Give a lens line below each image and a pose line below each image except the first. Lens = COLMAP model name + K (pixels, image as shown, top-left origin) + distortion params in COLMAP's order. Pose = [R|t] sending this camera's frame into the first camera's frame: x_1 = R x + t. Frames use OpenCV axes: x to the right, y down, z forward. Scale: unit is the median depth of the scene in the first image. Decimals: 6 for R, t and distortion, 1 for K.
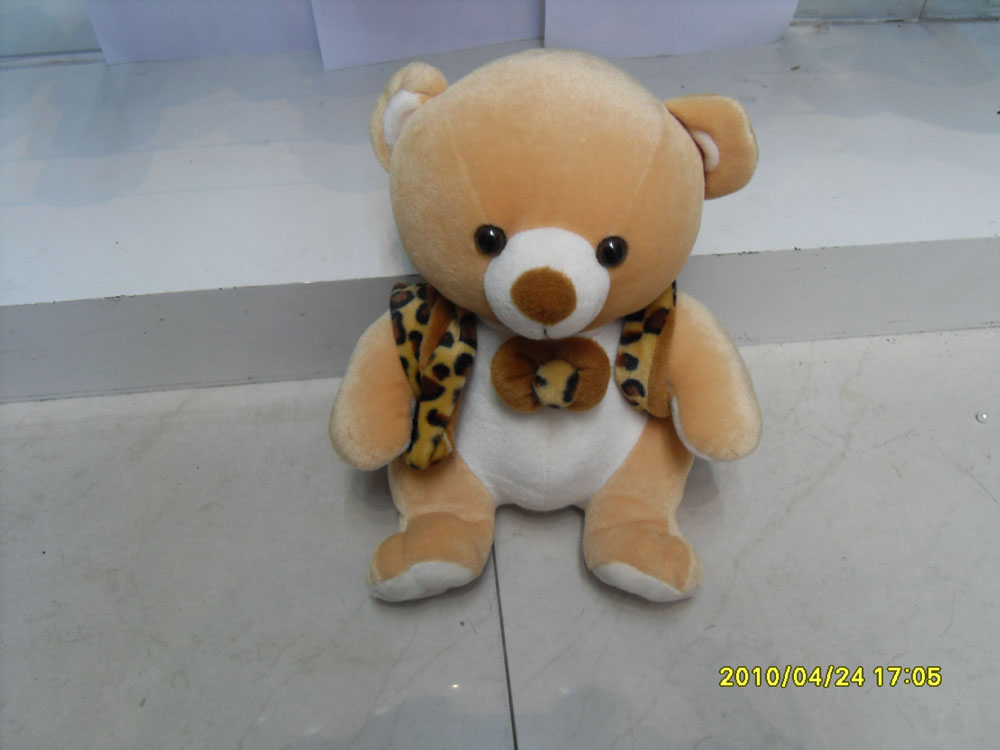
lens RADIAL K [[832.4, 0, 500.0], [0, 832.4, 375.0], [0, 0, 1]] dist [-0.065014, -0.007142]
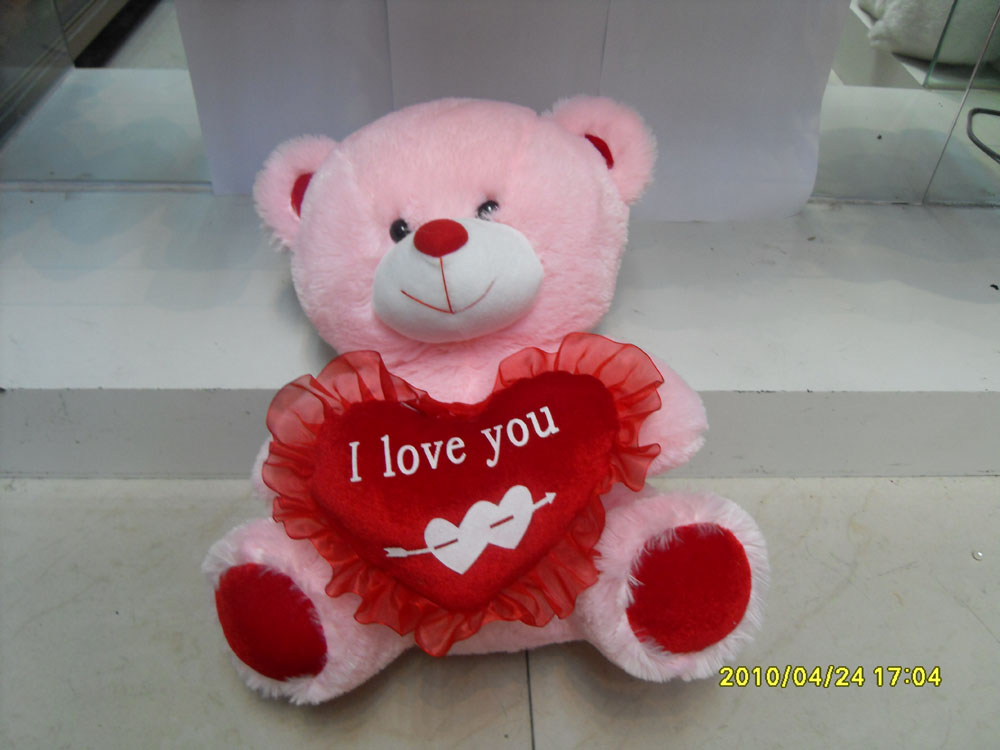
lens RADIAL K [[832.4, 0, 500.0], [0, 832.4, 375.0], [0, 0, 1]] dist [-0.065014, -0.007142]
pose [[0.997258, 0.069441, -0.025591, -0.035021], [-0.072869, 0.981751, -0.175658, 0.052705], [0.012926, 0.177041, 0.984119, -0.121080]]
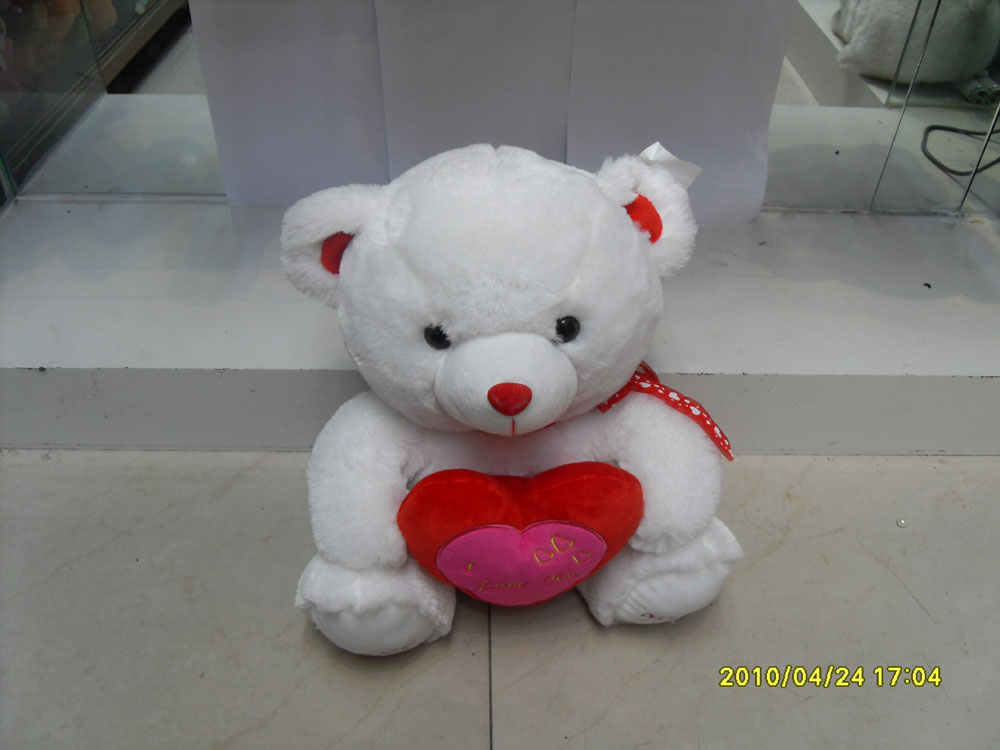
lens RADIAL K [[832.4, 0, 500.0], [0, 832.4, 375.0], [0, 0, 1]] dist [-0.065014, -0.007142]
pose [[0.995946, 0.071903, -0.054042, 0.047658], [-0.081253, 0.976899, -0.197654, 0.127098], [0.038582, 0.201244, 0.978781, -0.262082]]
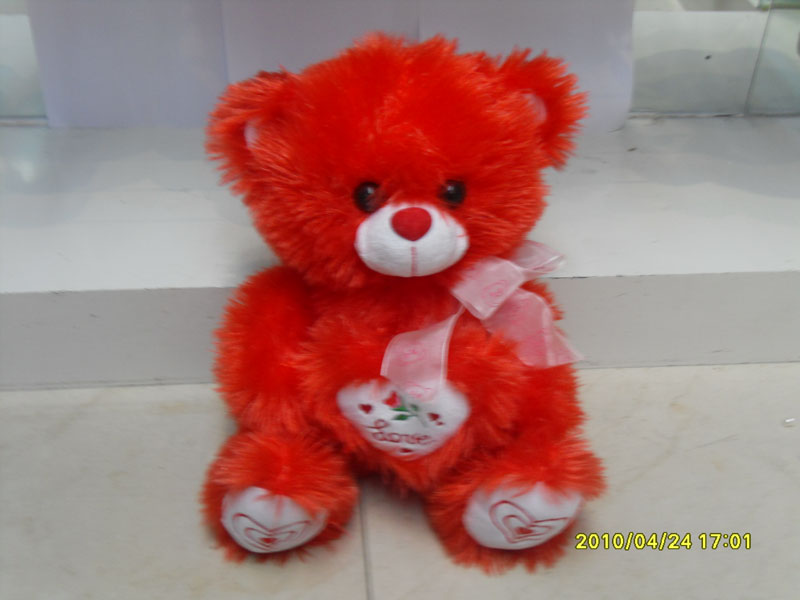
lens RADIAL K [[989.3, 0, 400.0], [0, 989.3, 300.0], [0, 0, 1]] dist [0.061585, -0.330387]
pose [[0.999616, 0.027209, 0.005314, 0.026693], [-0.024789, 0.963064, -0.268129, 0.267188], [-0.012413, 0.267894, 0.963368, -0.378158]]
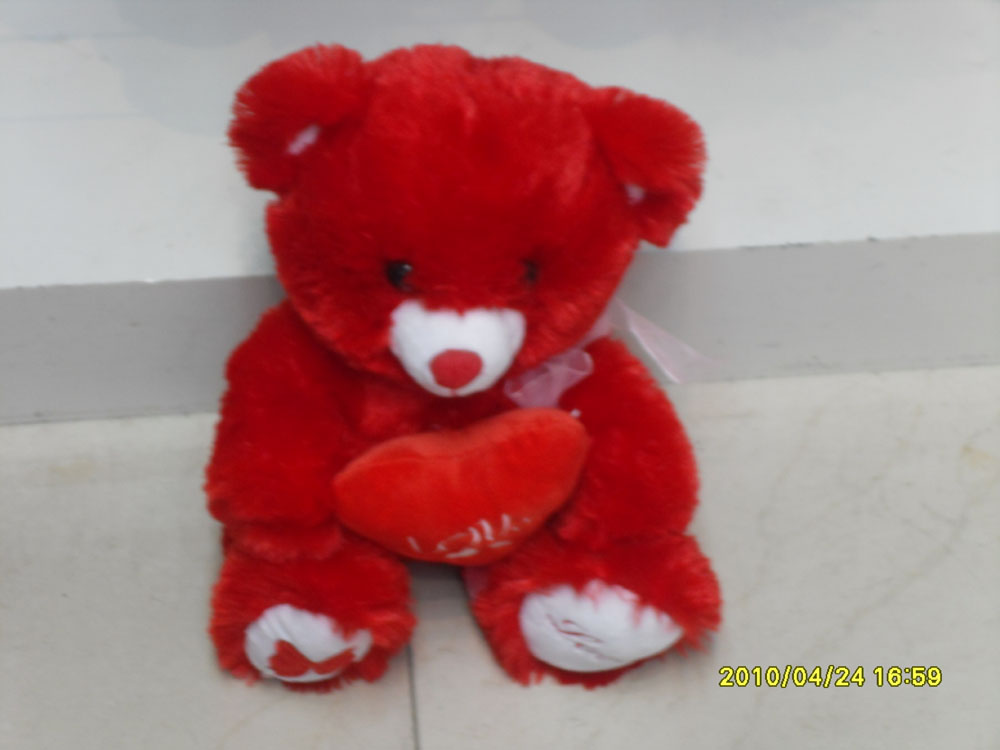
lens RADIAL K [[2634.3, 0, 500.0], [0, 2634.3, 375.0], [0, 0, 1]] dist [0.906511, -8.247009]
pose [[0.999829, 0.017679, 0.005425, 0.045510], [-0.017714, 0.999822, 0.006502, -0.047945], [-0.005309, -0.006597, 0.999964, -1.112426]]
